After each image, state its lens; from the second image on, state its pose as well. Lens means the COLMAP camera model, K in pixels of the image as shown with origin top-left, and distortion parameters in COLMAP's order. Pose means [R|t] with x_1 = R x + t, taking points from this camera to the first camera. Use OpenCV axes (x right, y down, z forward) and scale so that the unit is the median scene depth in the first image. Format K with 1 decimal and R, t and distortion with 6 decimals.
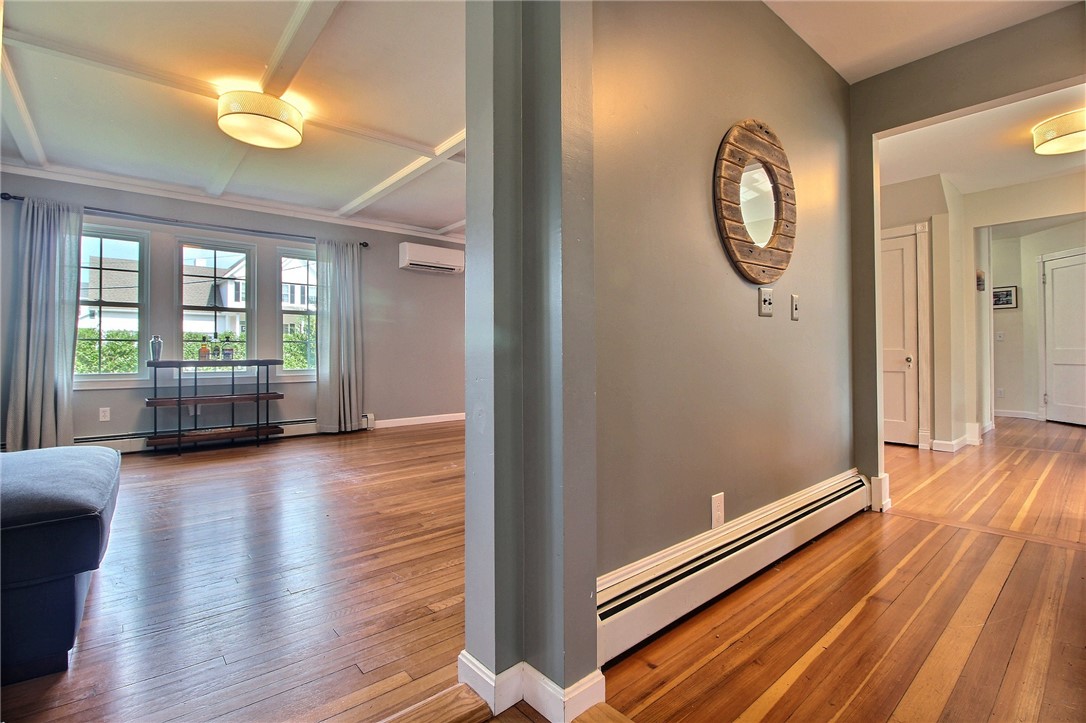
lens RADIAL K [[502.3, 0, 543.6], [0, 502.3, 355.9], [0, 0, 1]] dist [-0.014083, -0.003653]
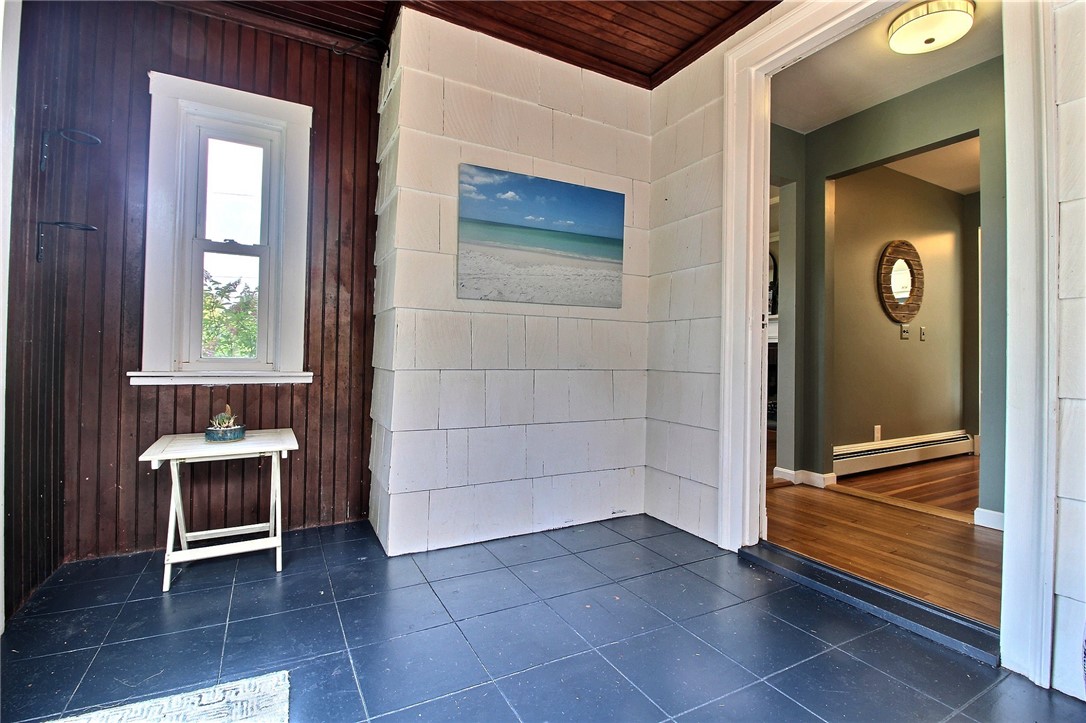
lens RADIAL K [[502.3, 0, 543.1], [0, 502.3, 355.4], [0, 0, 1]] dist [-0.014083, -0.003653]
pose [[0.978086, 0.016471, -0.207550, -0.515281], [-0.016688, 0.999860, 0.000709, 0.003317], [0.207533, 0.002770, 0.978224, -1.156846]]
